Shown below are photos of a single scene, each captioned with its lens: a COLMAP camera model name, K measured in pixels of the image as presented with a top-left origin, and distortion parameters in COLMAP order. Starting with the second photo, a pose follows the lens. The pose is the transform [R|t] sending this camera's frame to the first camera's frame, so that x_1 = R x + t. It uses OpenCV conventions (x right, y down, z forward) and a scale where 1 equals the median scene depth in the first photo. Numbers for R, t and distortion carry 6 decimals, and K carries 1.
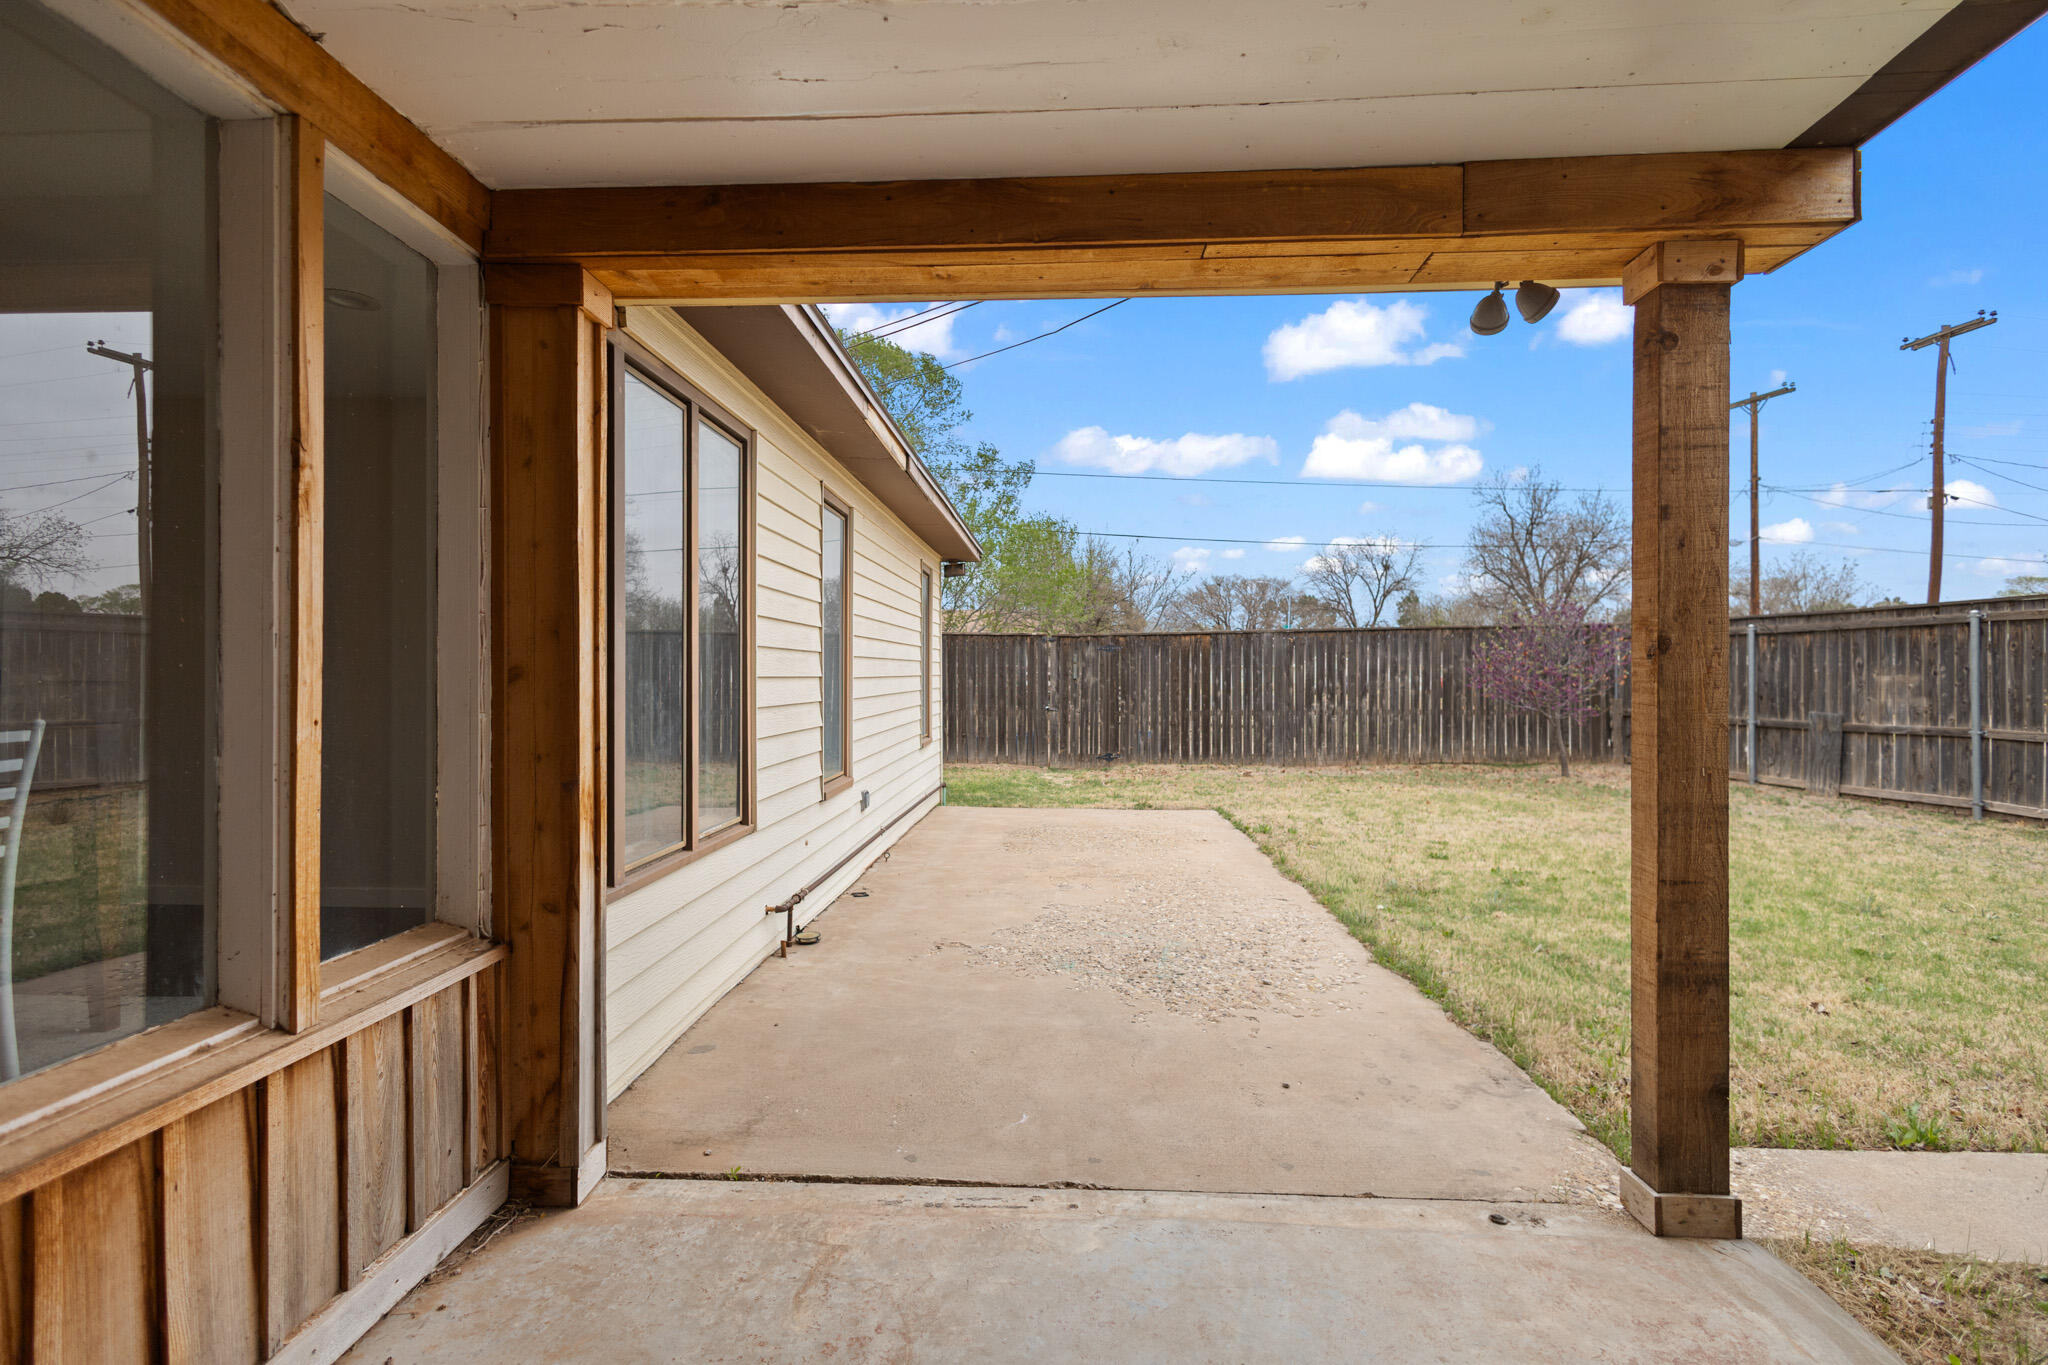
lens RADIAL K [[976.7, 0, 1006.9], [0, 976.7, 677.6], [0, 0, 1]] dist [0.003915, 0.000427]
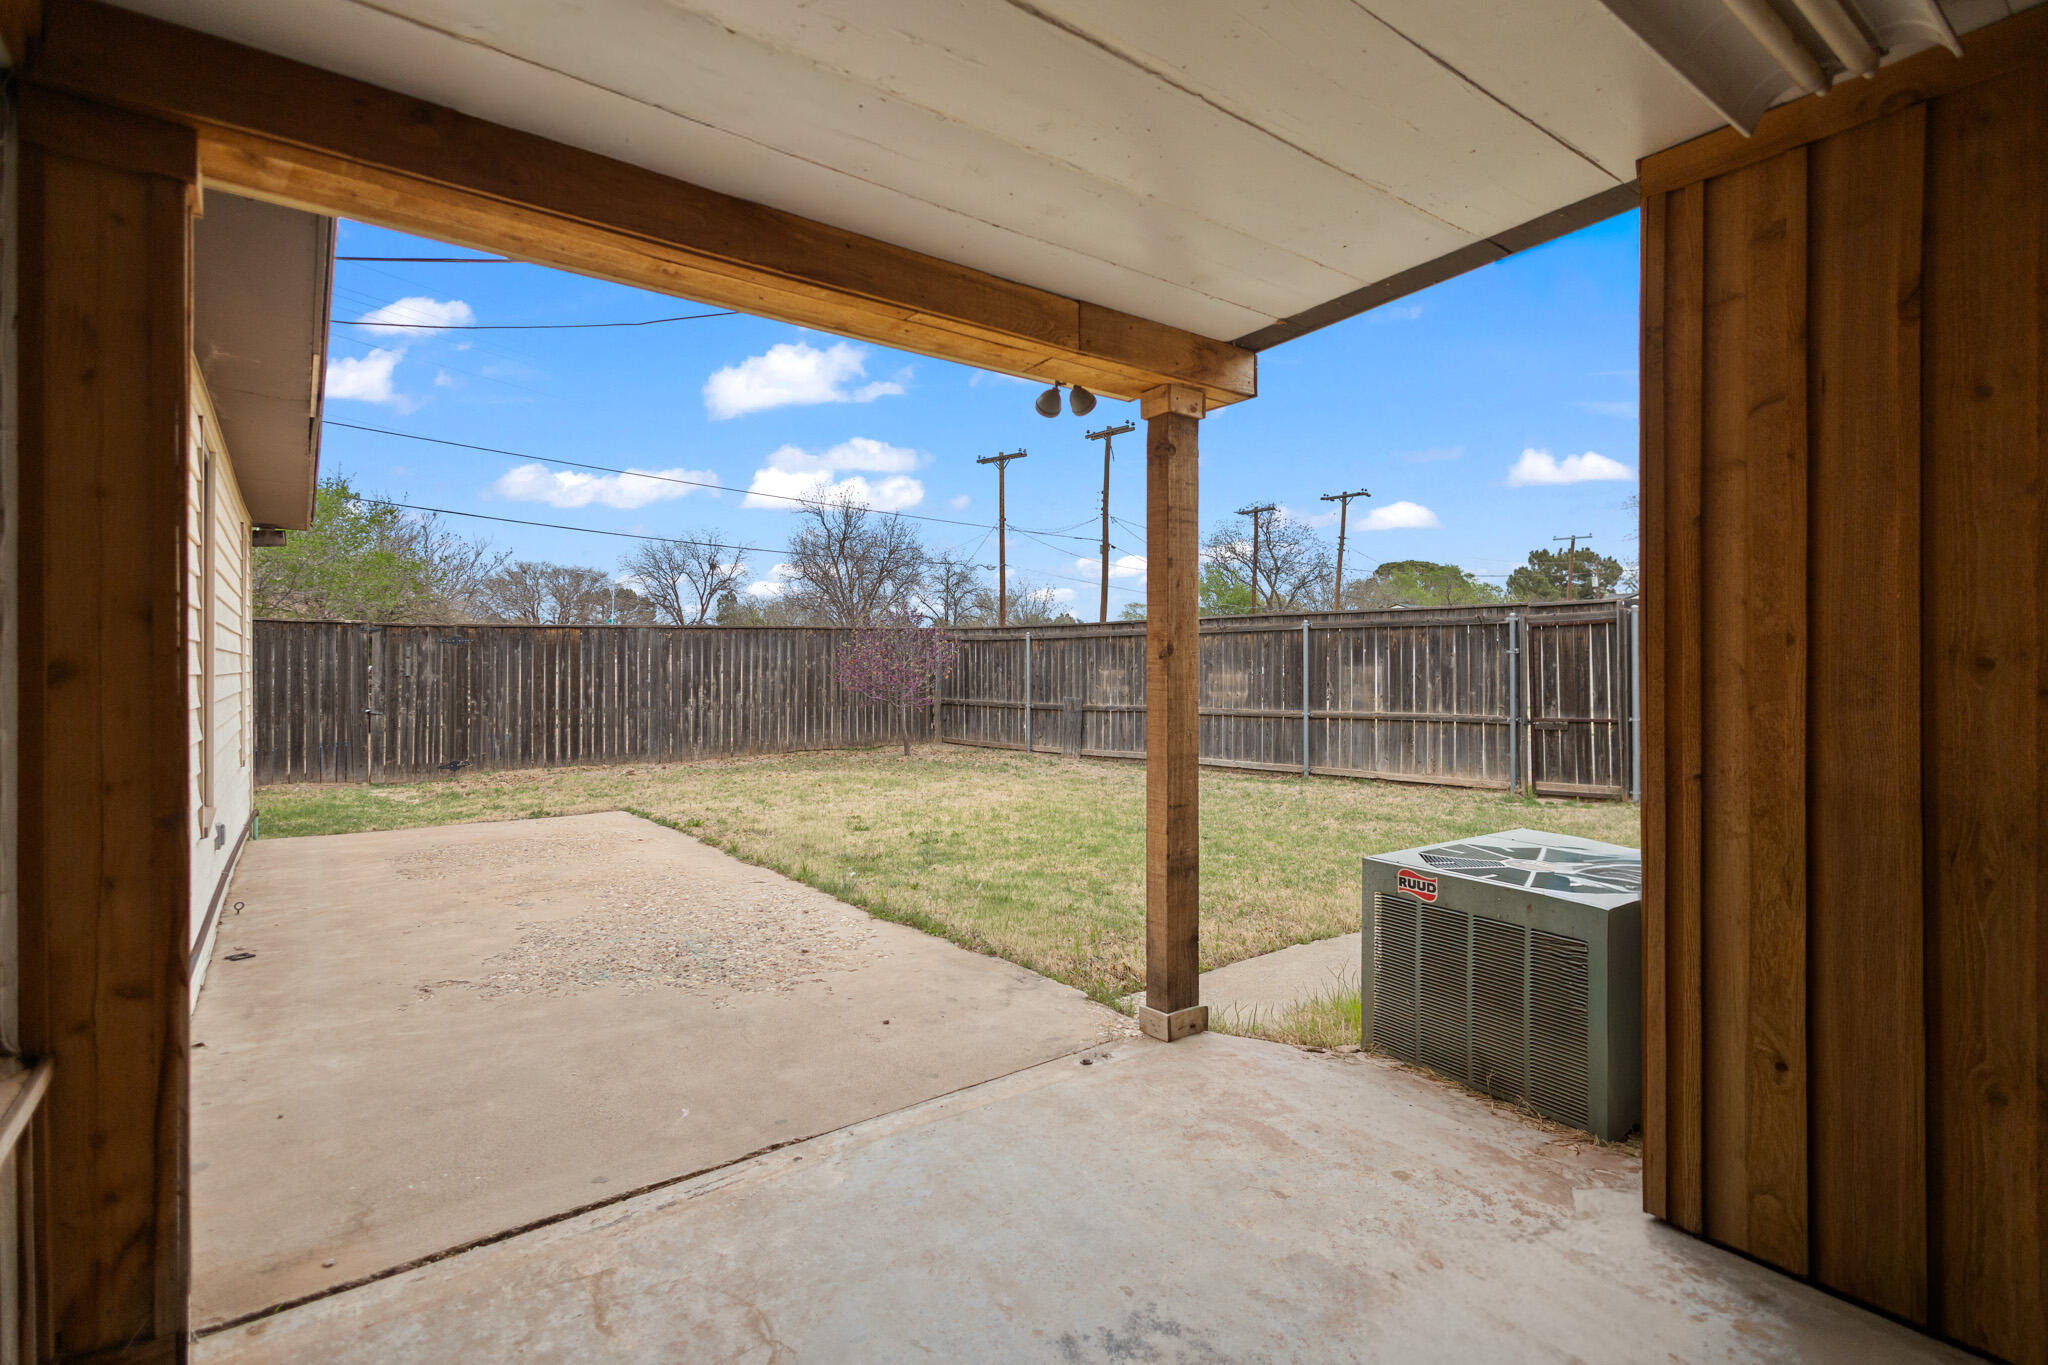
lens RADIAL K [[967.0, 0, 1049.5], [0, 967.0, 670.2], [0, 0, 1]] dist [0.000810, -0.001232]
pose [[0.748575, -0.001937, 0.663047, -0.101723], [0.004210, 0.999989, -0.001832, -0.000117], [-0.663036, 0.004163, 0.748576, 0.001192]]
